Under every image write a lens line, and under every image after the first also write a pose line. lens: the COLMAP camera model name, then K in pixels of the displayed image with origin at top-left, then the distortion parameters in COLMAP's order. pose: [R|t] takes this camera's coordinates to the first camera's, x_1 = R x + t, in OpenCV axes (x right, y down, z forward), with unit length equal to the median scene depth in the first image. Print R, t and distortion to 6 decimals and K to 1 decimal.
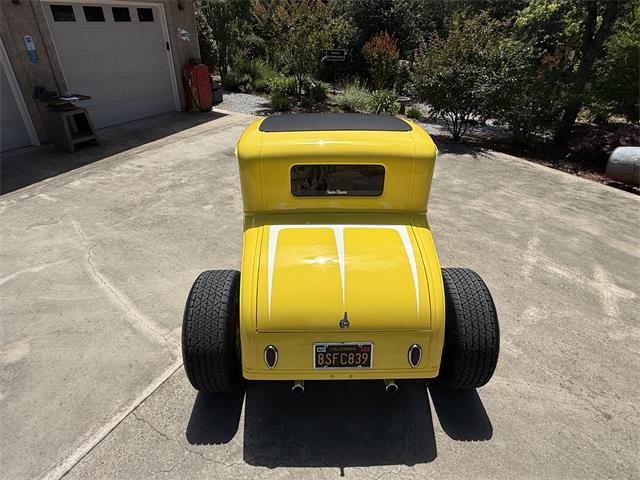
lens RADIAL K [[377.4, 0, 315.4], [0, 377.4, 237.4], [0, 0, 1]] dist [-0.016700, 0.016255]
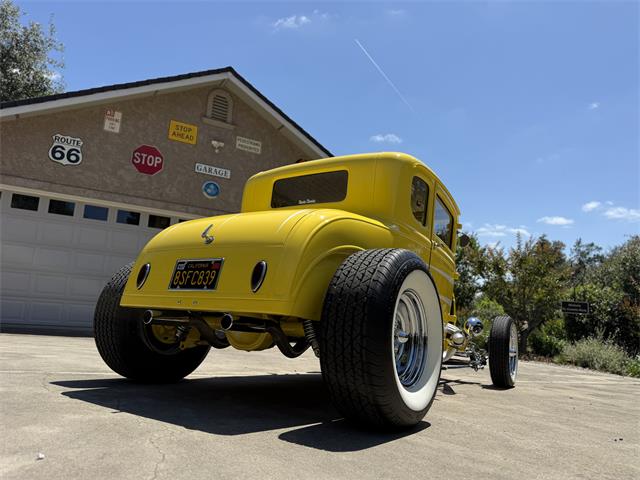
lens RADIAL K [[451.5, 0, 320.9], [0, 451.5, 236.9], [0, 0, 1]] dist [0.054160, -0.074162]
pose [[0.834668, -0.052825, -0.548215, 0.566098], [-0.323243, 0.758933, -0.565273, 0.471136], [0.445919, 0.649022, 0.616382, 0.263366]]
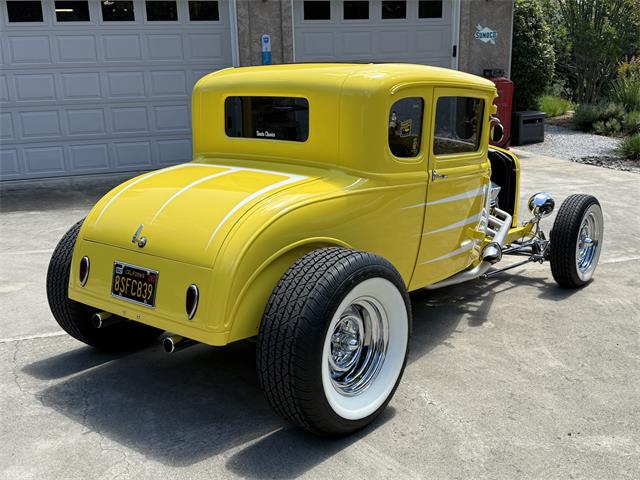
lens RADIAL K [[731.5, 0, 320.7], [0, 731.5, 234.0], [0, 0, 1]] dist [0.064959, 0.000000]
pose [[0.755702, 0.126485, -0.642585, 0.873727], [-0.298801, 0.939690, -0.166433, 0.223903], [0.582780, 0.317779, 0.747920, 0.003655]]
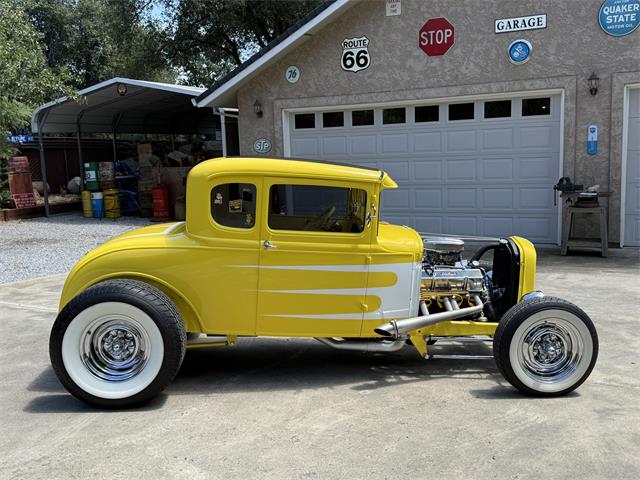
lens RADIAL K [[646.3, 0, 319.1], [0, 646.3, 240.7], [0, 0, 1]] dist [0.042970, 0.000000]
pose [[0.038084, 0.116835, -0.992421, 1.523116], [-0.477756, 0.874409, 0.084609, -0.275706], [0.877667, 0.470913, 0.089120, 0.918551]]
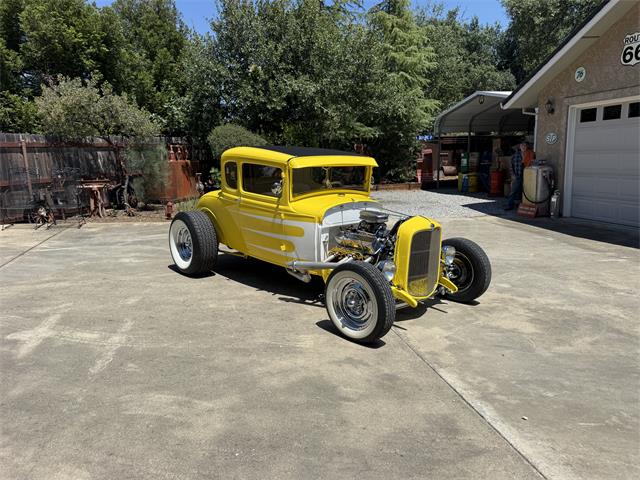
lens RADIAL K [[451.5, 0, 321.9], [0, 451.5, 249.2], [0, 0, 1]] dist [0.054160, -0.074162]
pose [[-0.745157, 0.130069, -0.654082, 1.050384], [-0.328740, 0.781709, 0.529963, -0.863157], [0.580234, 0.609929, -0.539737, 2.007368]]
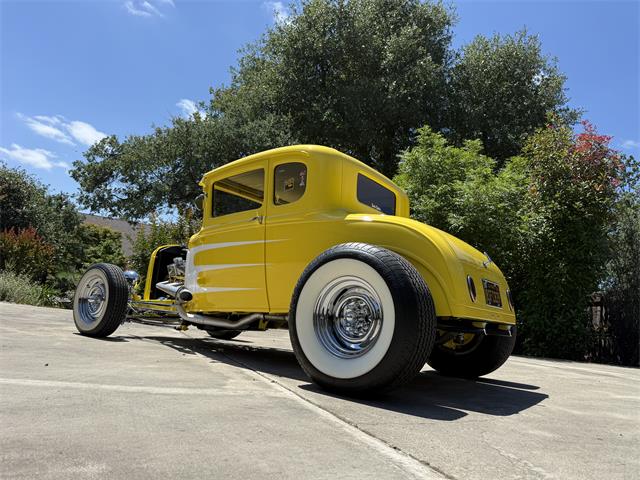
lens RADIAL K [[451.5, 0, 321.0], [0, 451.5, 244.0], [0, 0, 1]] dist [0.054160, -0.074162]
pose [[0.597211, 0.170124, 0.783835, -0.831741], [0.306104, 0.854941, -0.418780, 0.377076], [-0.741377, 0.490035, 0.458504, 0.427629]]
